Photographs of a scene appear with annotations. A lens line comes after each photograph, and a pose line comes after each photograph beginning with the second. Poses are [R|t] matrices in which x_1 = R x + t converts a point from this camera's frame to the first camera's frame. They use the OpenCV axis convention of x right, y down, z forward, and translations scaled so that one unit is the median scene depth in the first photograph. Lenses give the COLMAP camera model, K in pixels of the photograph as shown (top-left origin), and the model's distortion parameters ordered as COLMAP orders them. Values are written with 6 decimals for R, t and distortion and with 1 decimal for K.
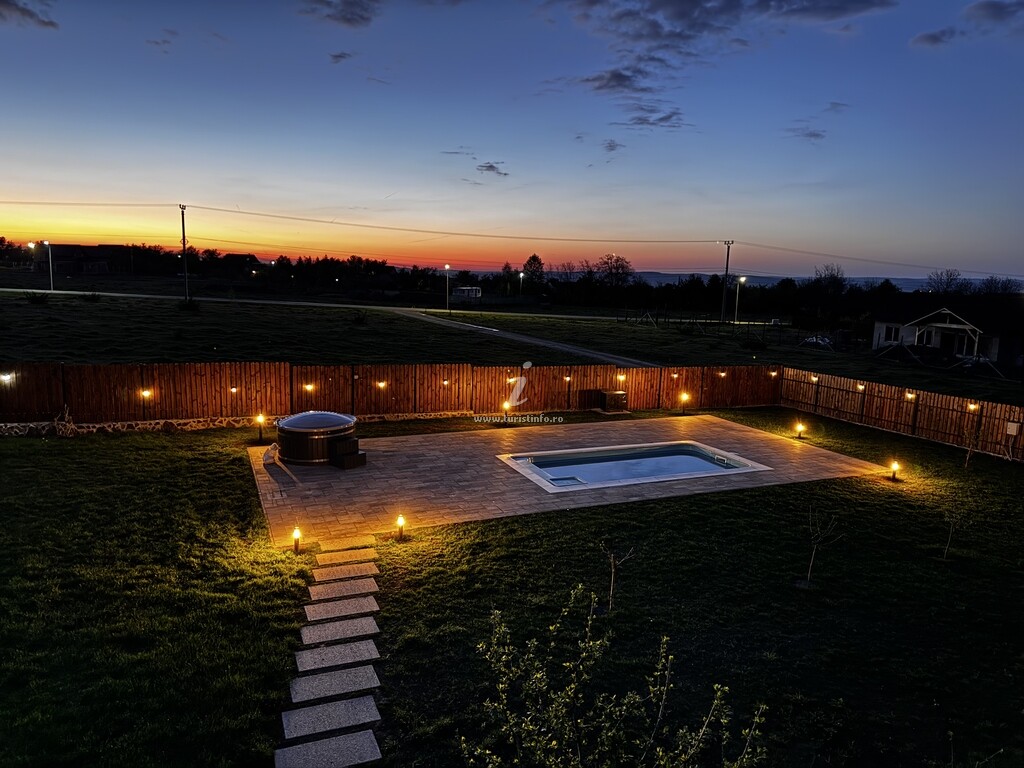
lens RADIAL K [[714.6, 0, 512.0], [0, 714.6, 384.0], [0, 0, 1]] dist [0.143379, -0.226703]
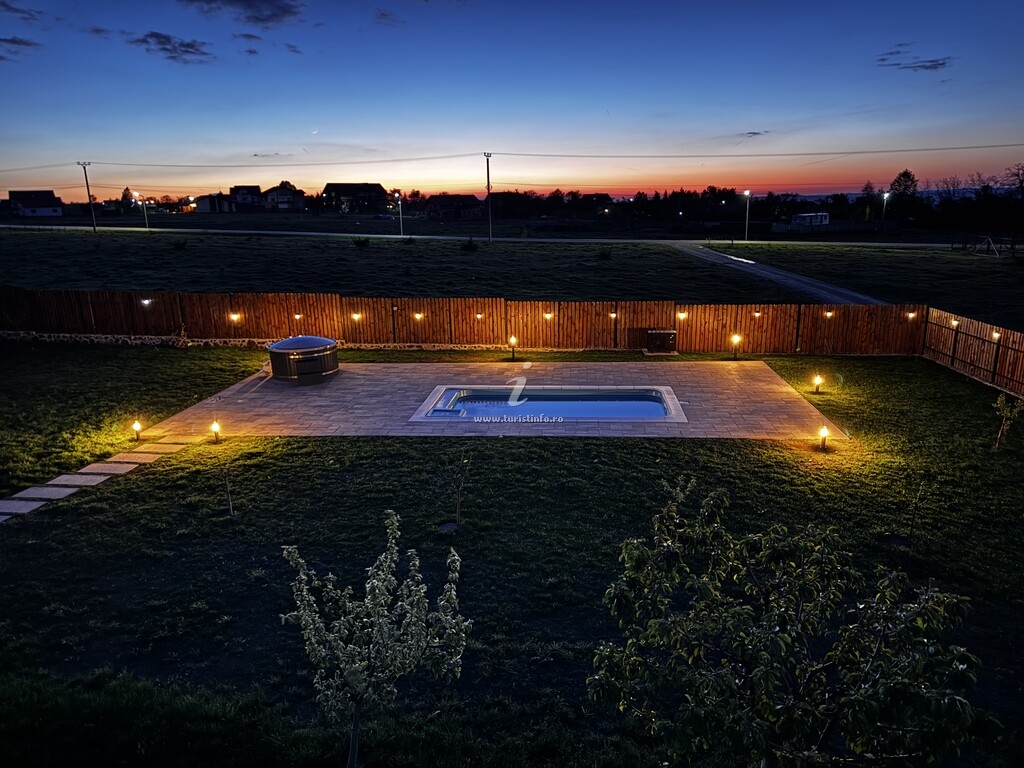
lens RADIAL K [[714.6, 0, 512.0], [0, 714.6, 384.0], [0, 0, 1]] dist [0.143379, -0.226703]
pose [[0.868333, 0.071014, -0.490871, 0.580786], [-0.027402, 0.995054, 0.095481, -0.005419], [0.495224, -0.069458, 0.865984, 0.142045]]
